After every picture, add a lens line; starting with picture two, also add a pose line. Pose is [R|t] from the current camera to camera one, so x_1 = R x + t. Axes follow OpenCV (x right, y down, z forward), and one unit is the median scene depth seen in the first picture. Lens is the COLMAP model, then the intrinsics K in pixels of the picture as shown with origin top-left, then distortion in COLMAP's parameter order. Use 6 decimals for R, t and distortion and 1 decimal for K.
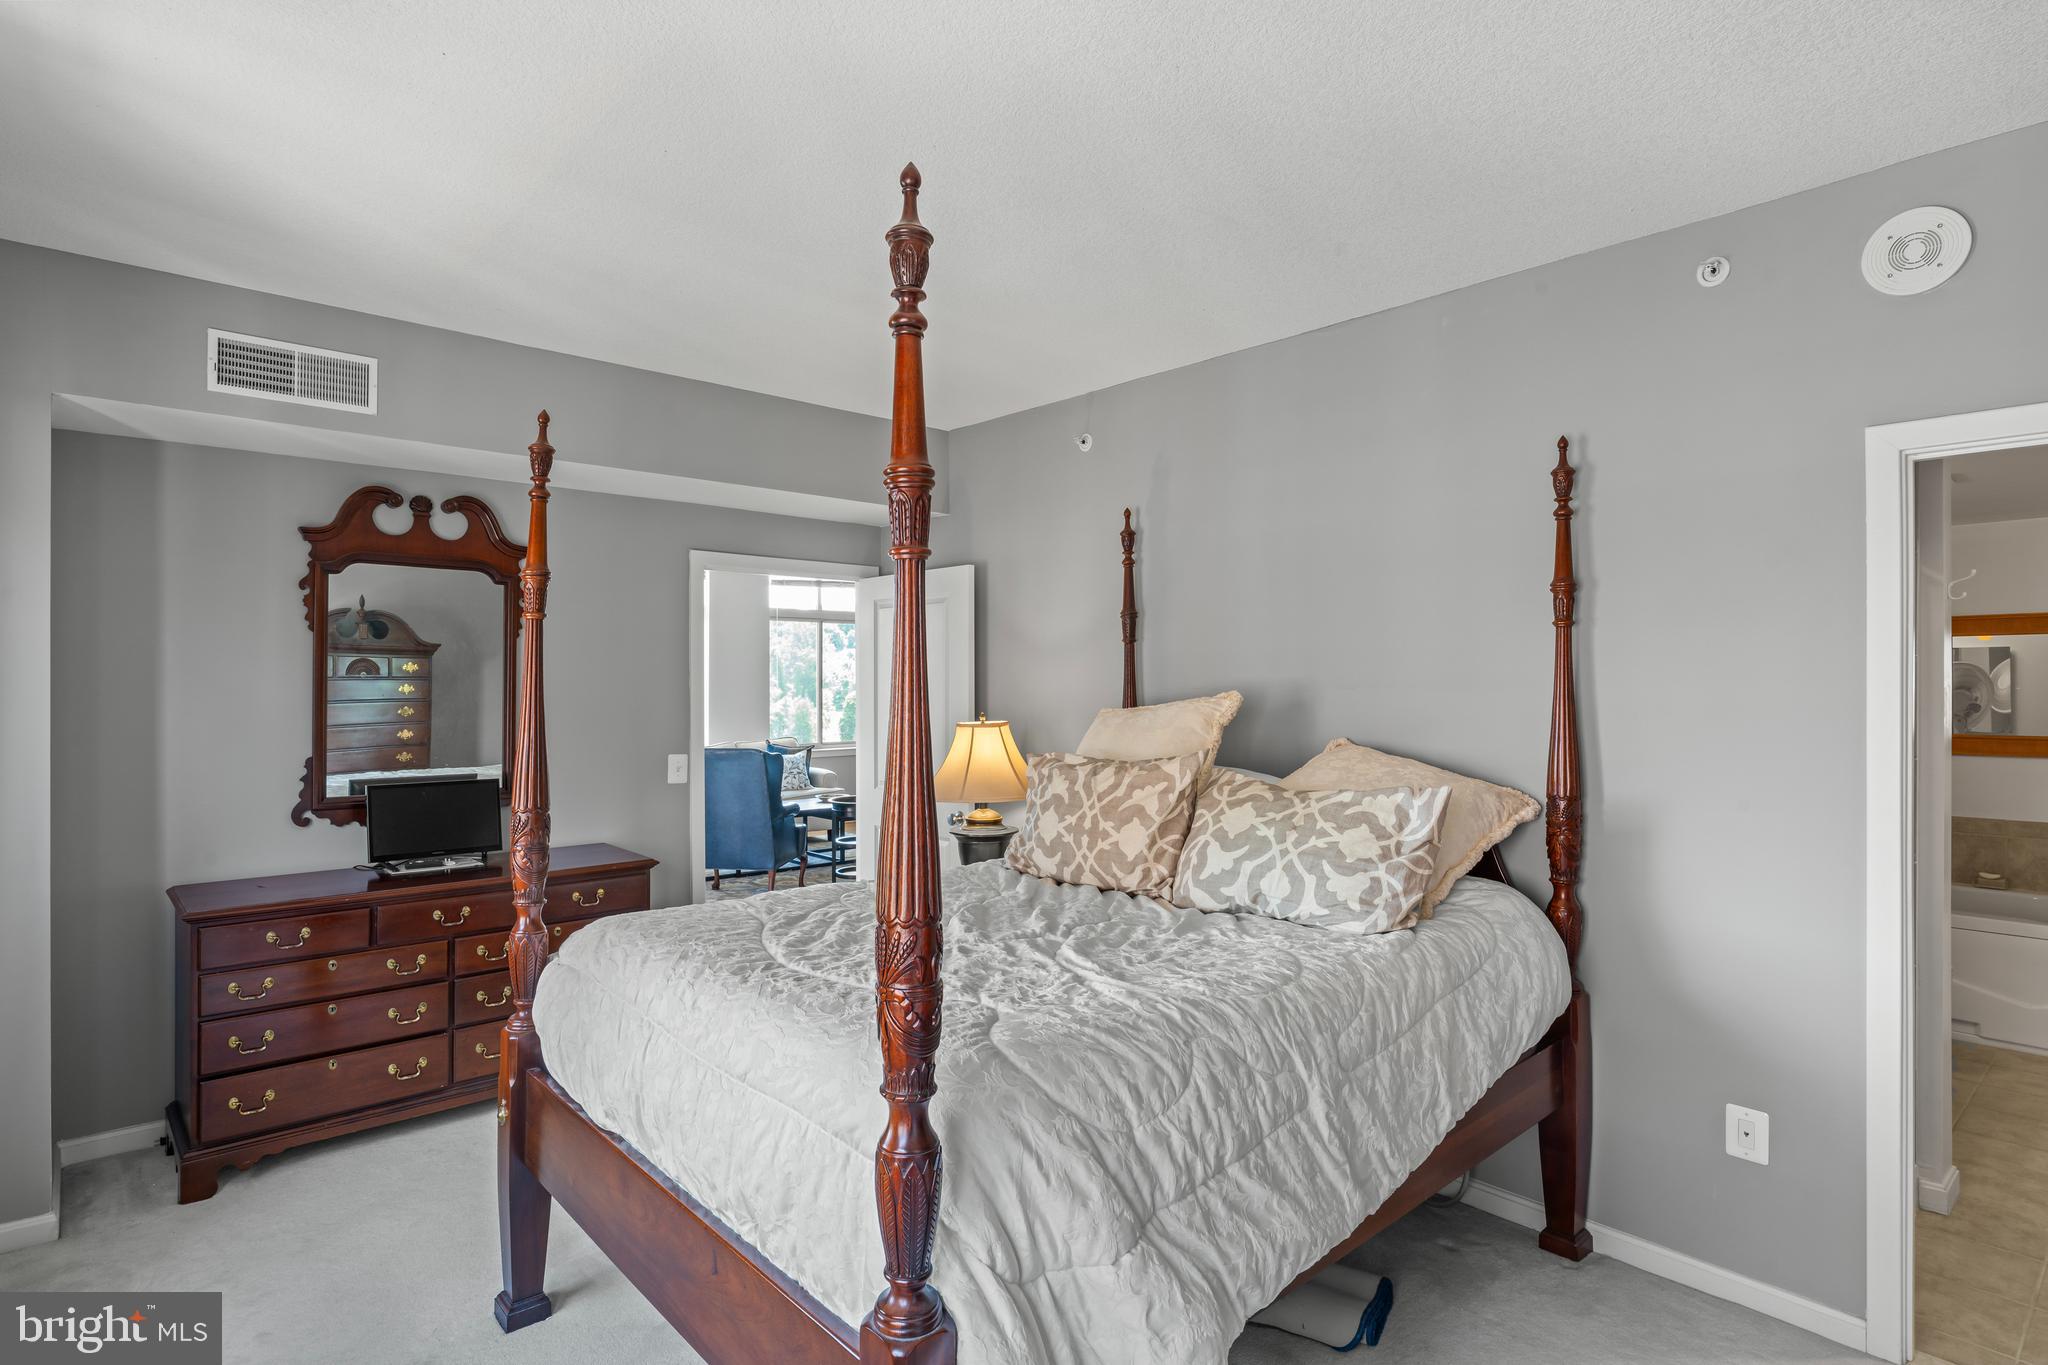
lens RADIAL K [[1066.0, 0, 1074.1], [0, 1066.0, 679.8], [0, 0, 1]] dist [-0.003024, -0.000290]
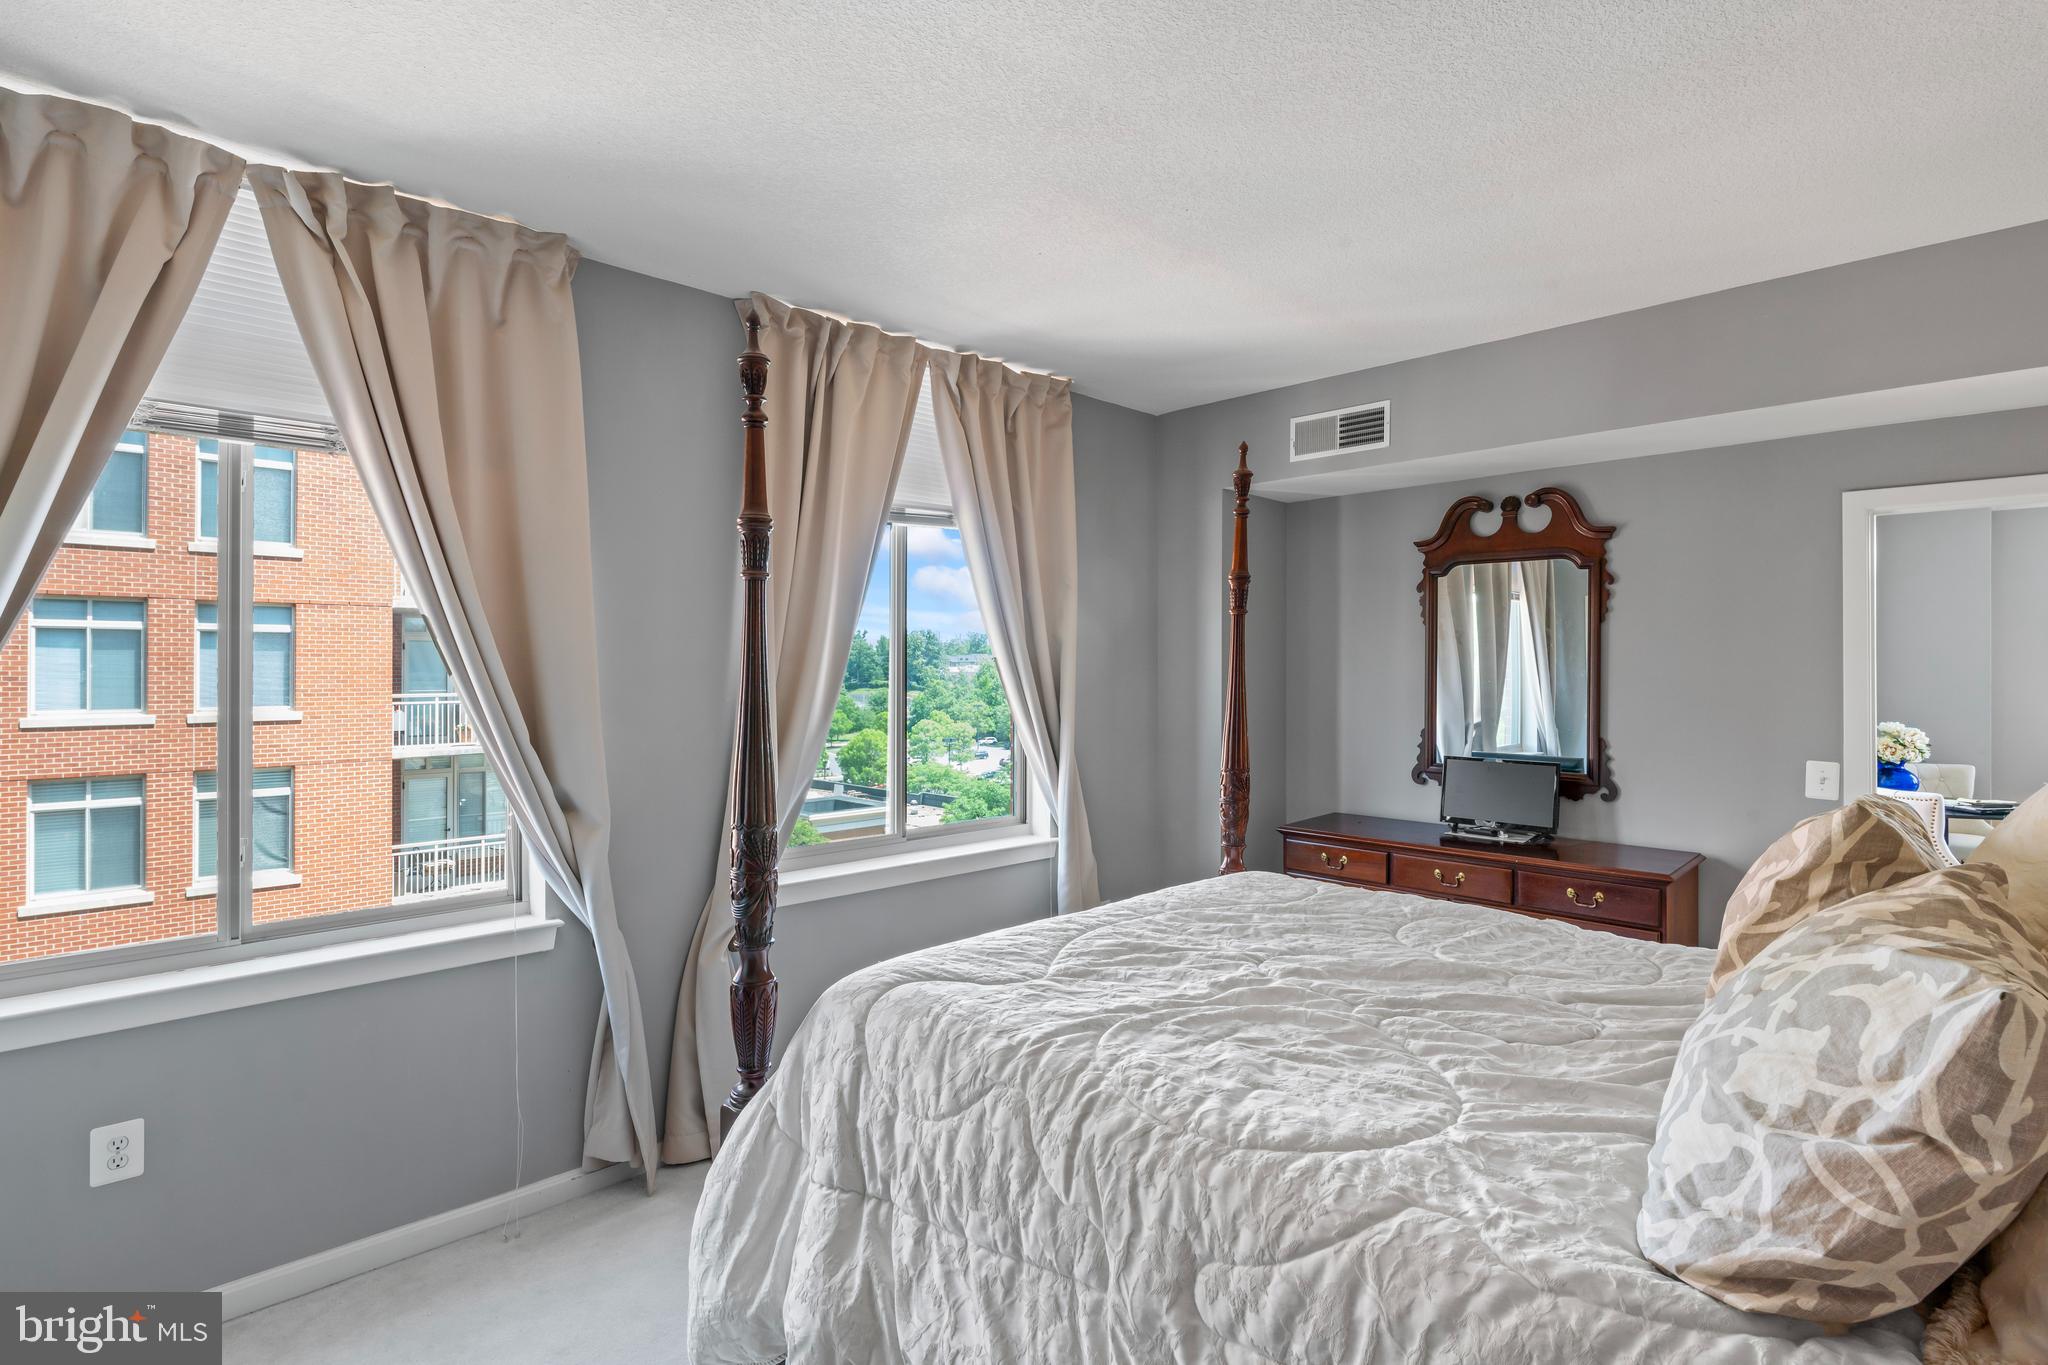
lens RADIAL K [[1022.1, 0, 979.7], [0, 1022.1, 660.2], [0, 0, 1]] dist [-0.006271, 0.000586]
pose [[-0.011663, -0.008292, -0.999898, 0.466961], [0.000951, 0.999965, -0.008303, 0.003183], [0.999932, -0.001048, -0.011655, 0.502391]]
